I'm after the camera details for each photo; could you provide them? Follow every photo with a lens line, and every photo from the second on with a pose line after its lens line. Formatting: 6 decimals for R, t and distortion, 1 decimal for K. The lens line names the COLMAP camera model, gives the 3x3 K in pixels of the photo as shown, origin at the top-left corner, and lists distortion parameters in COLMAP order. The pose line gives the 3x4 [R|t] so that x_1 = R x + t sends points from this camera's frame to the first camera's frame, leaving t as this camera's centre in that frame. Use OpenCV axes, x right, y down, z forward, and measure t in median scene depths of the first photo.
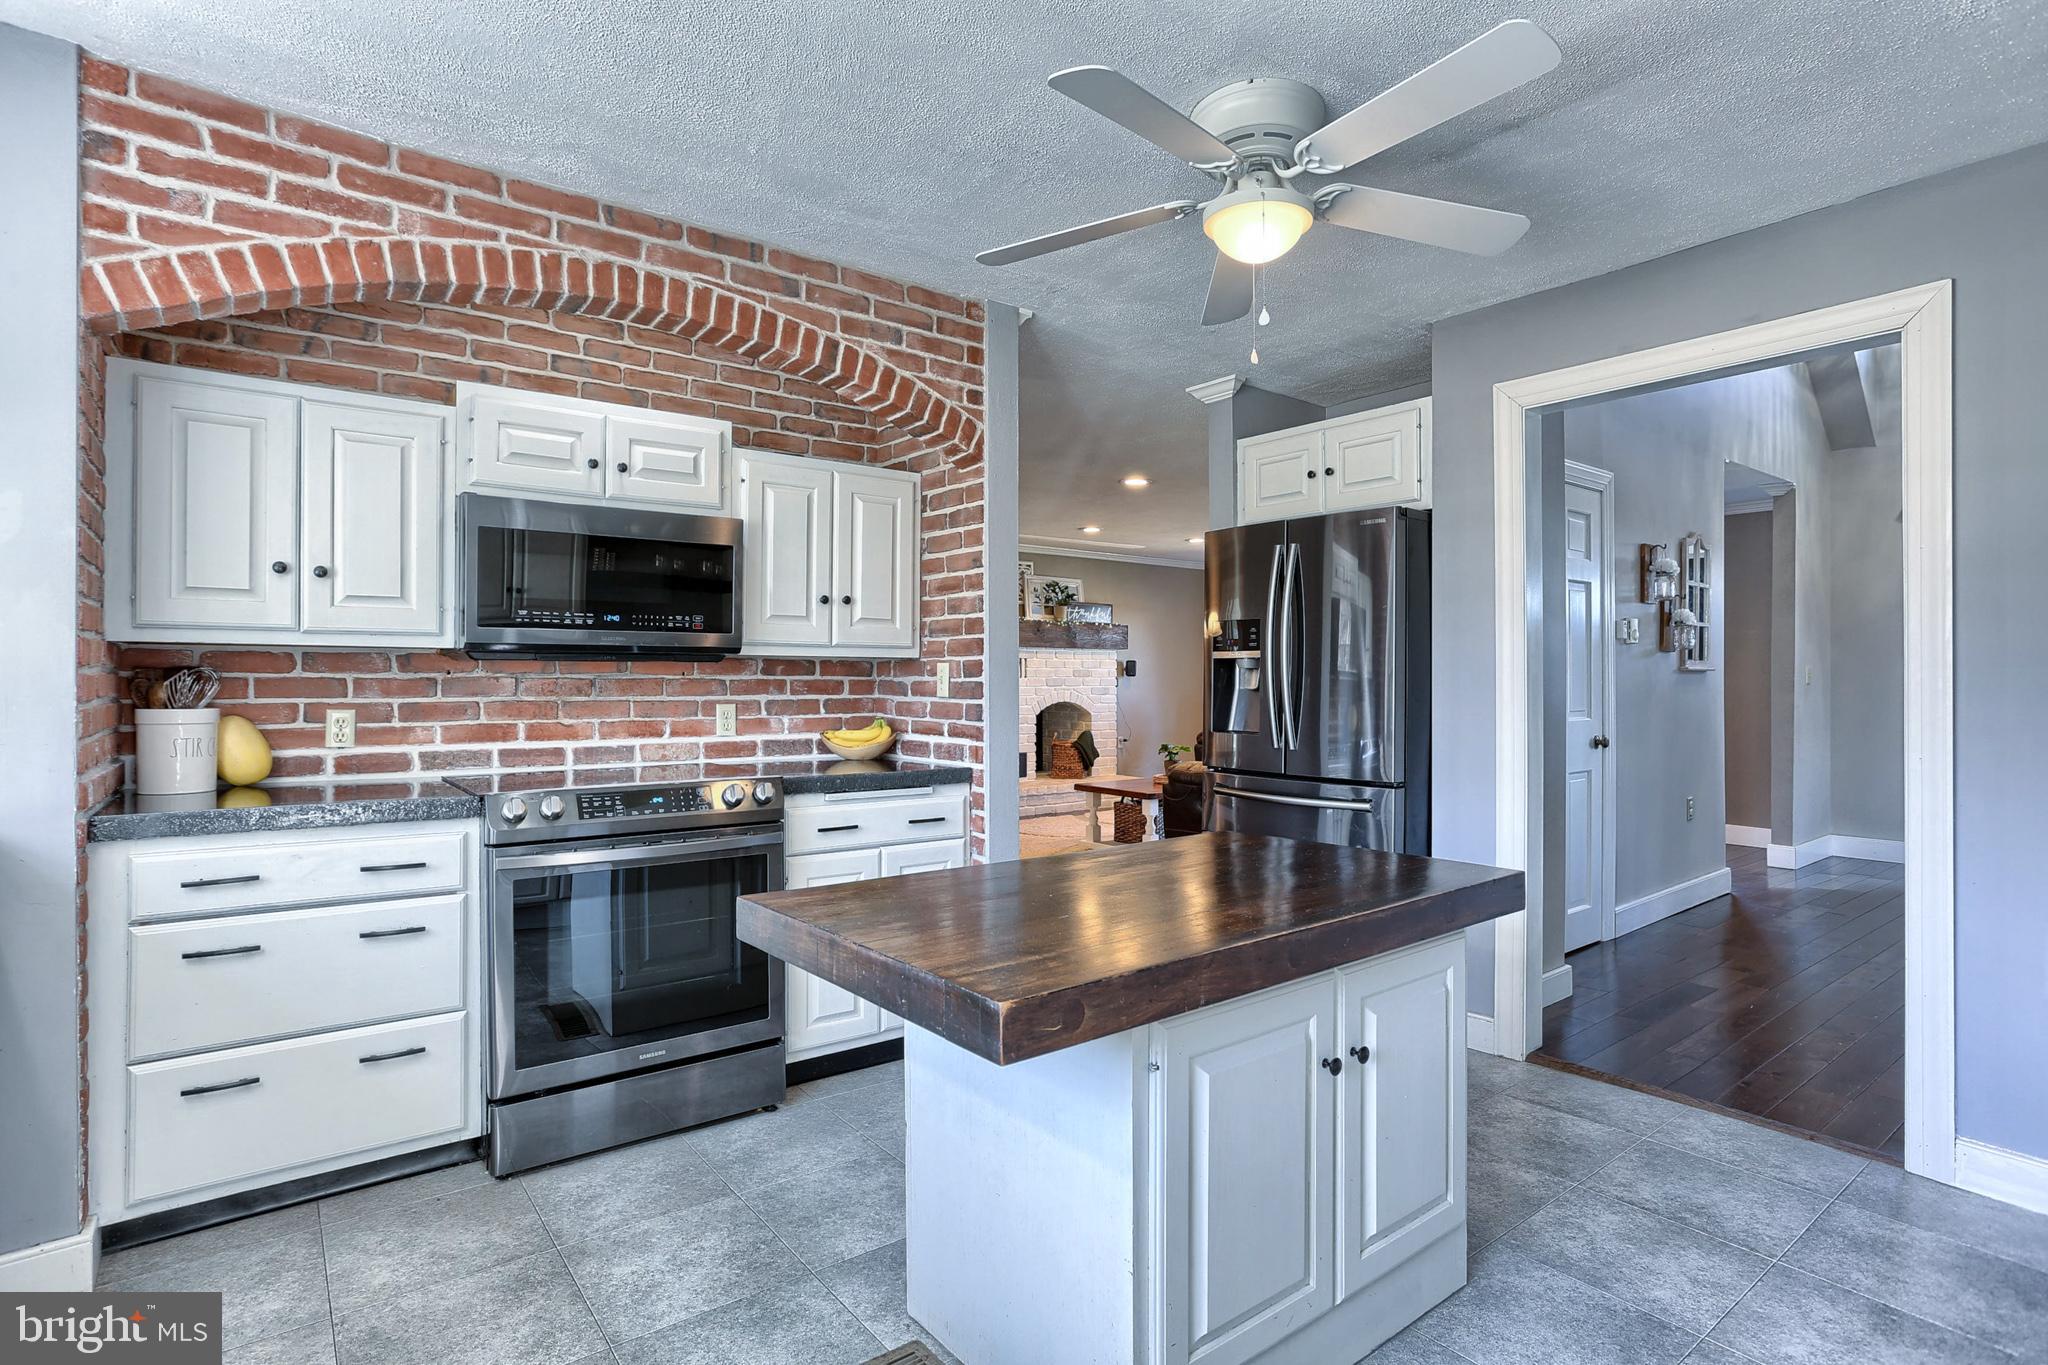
lens RADIAL K [[1085.4, 0, 1024.0], [0, 1085.4, 682.5], [0, 0, 1]] dist [0.000525, -0.000375]
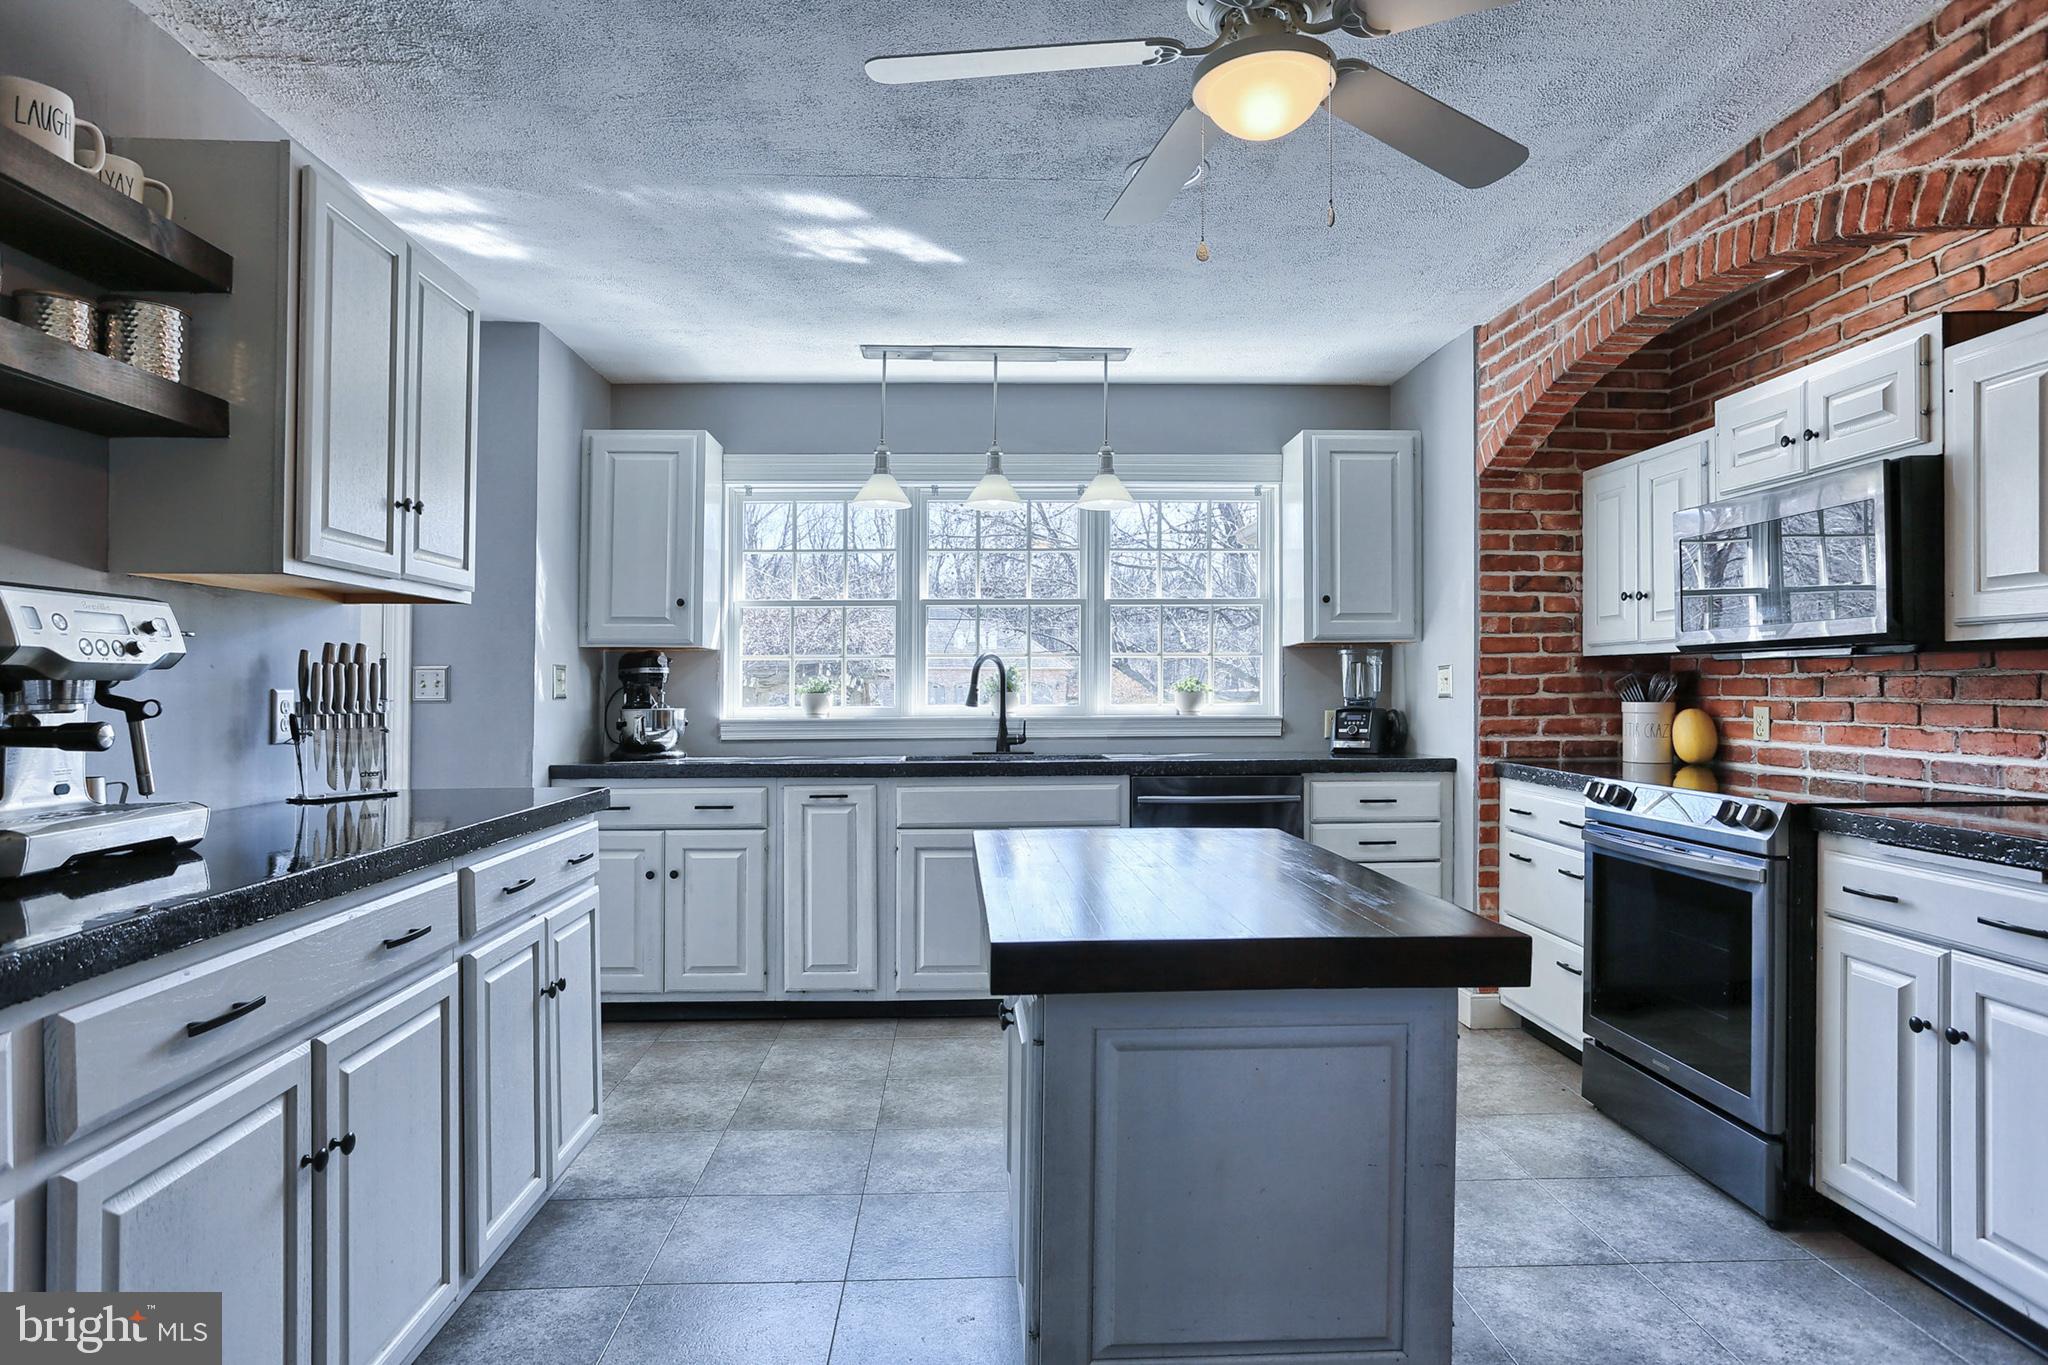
lens RADIAL K [[1141.2, 0, 1024.0], [0, 1141.2, 682.5], [0, 0, 1]] dist [-0.000357, -0.000048]
pose [[-0.572601, -0.004727, -0.819820, 0.747366], [-0.001965, 0.999988, -0.004393, 0.006478], [0.819832, -0.000904, -0.572604, 1.015748]]
